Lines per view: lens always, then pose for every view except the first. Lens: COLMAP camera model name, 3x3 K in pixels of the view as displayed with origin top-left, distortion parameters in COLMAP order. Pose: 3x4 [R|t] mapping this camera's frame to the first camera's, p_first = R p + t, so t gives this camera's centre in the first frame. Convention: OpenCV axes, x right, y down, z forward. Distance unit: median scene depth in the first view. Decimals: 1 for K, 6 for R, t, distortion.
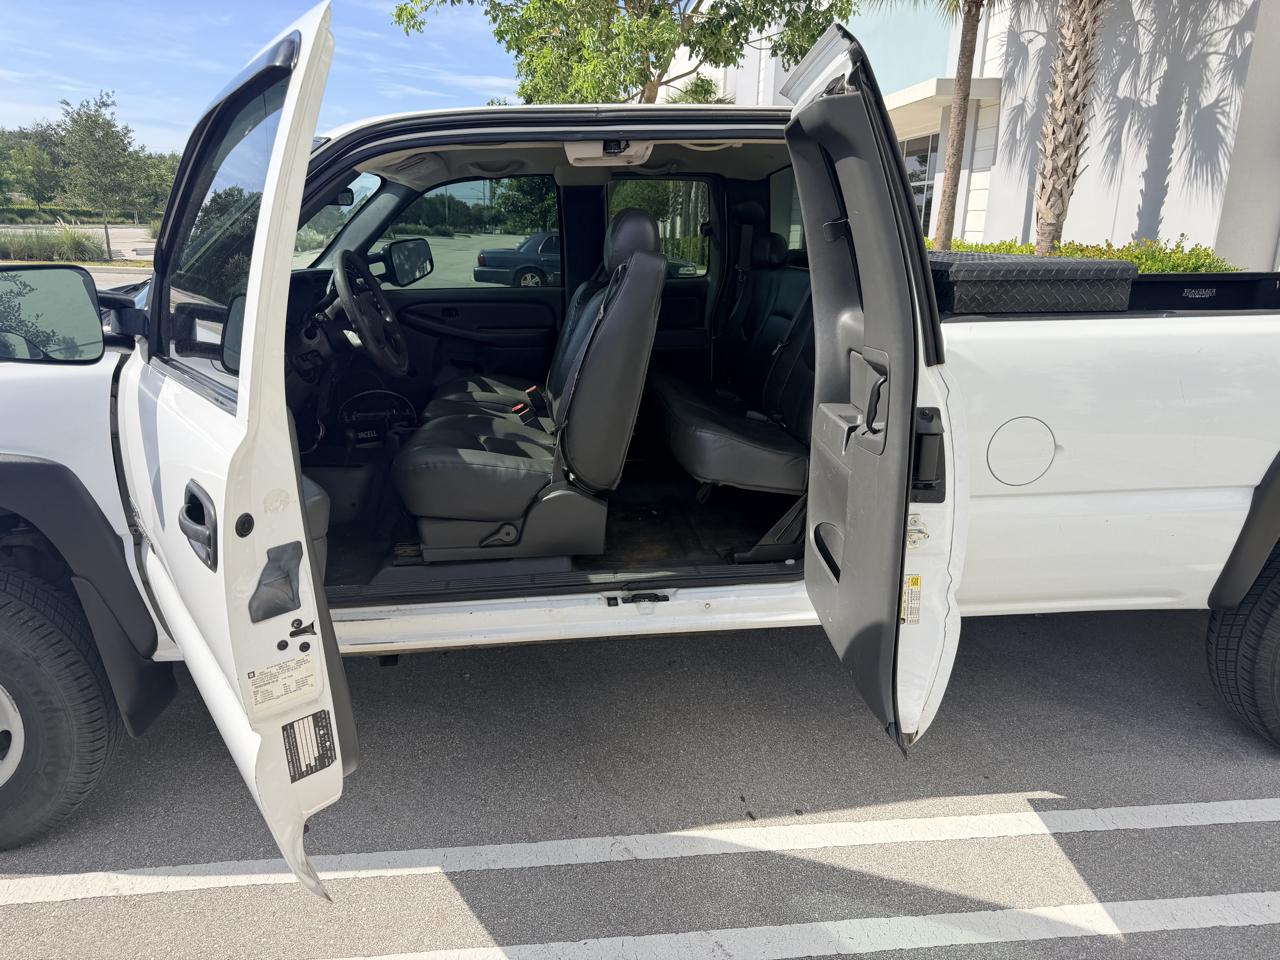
lens RADIAL K [[903.9, 0, 635.4], [0, 903.9, 475.4], [0, 0, 1]] dist [0.014604, -0.016917]
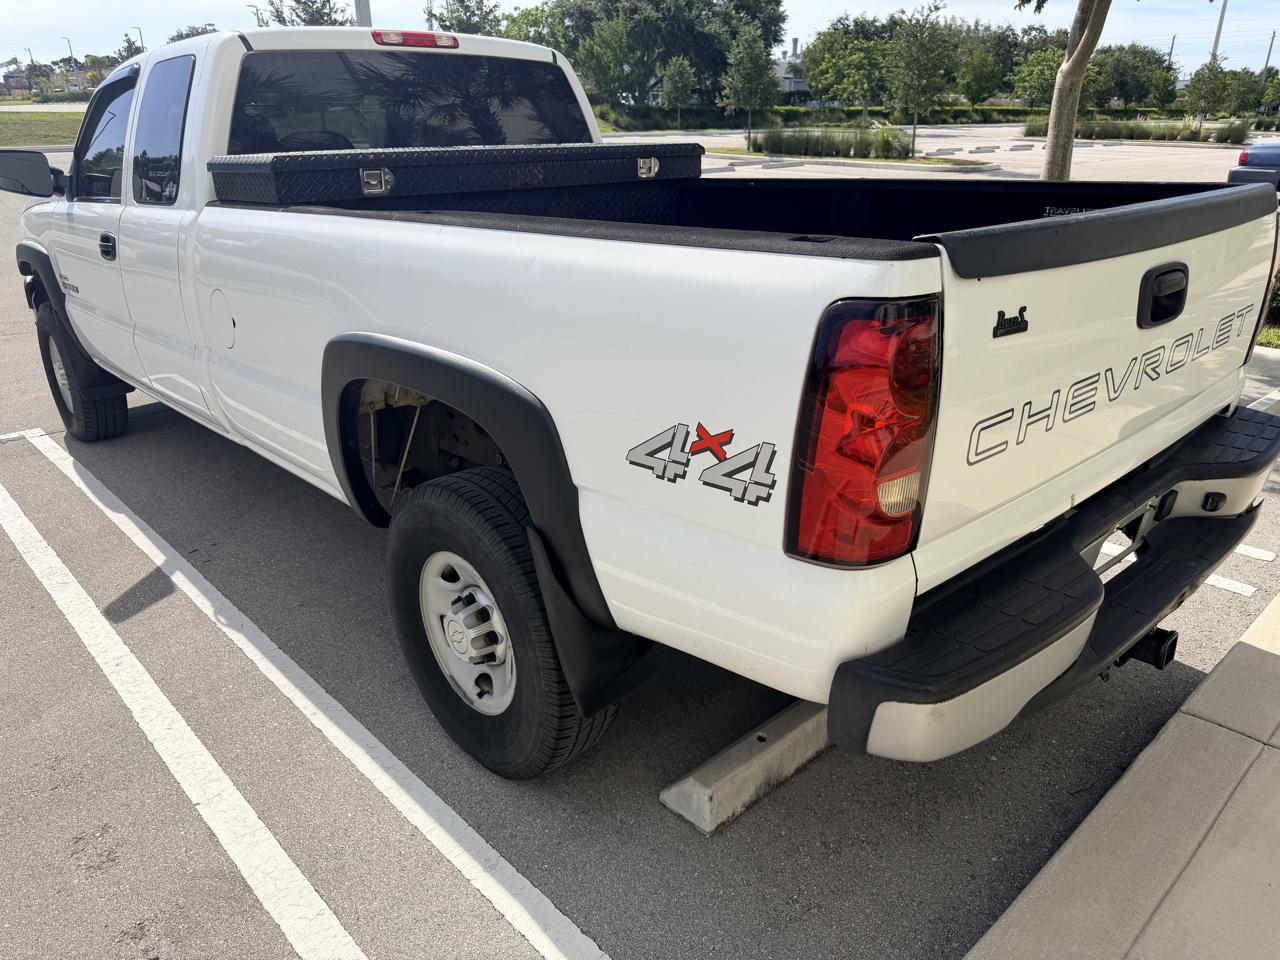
lens RADIAL K [[903.9, 0, 644.3], [0, 903.9, 480.4], [0, 0, 1]] dist [0.014604, -0.016917]
pose [[0.602625, 0.273873, -0.749558, 0.339840], [-0.192089, 0.961432, 0.196852, -0.032513], [0.774561, 0.025354, 0.631991, 0.135872]]
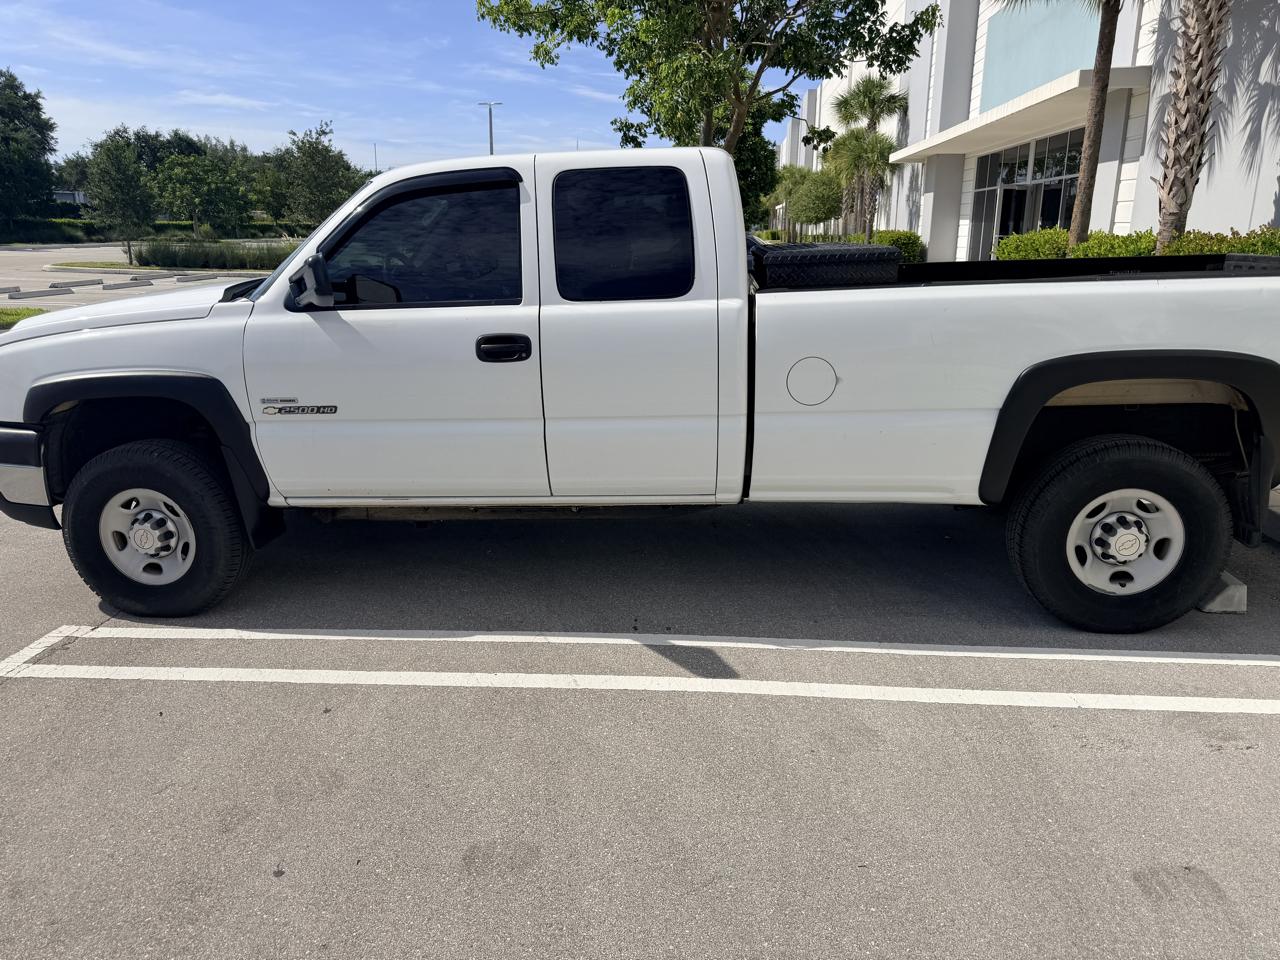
lens RADIAL K [[903.9, 0, 633.8], [0, 903.9, 475.1], [0, 0, 1]] dist [0.014604, -0.016917]
pose [[0.979315, 0.028893, -0.200271, 0.087430], [-0.029382, 0.999568, 0.000530, 0.026396], [0.200199, 0.005365, 0.979740, -0.092791]]
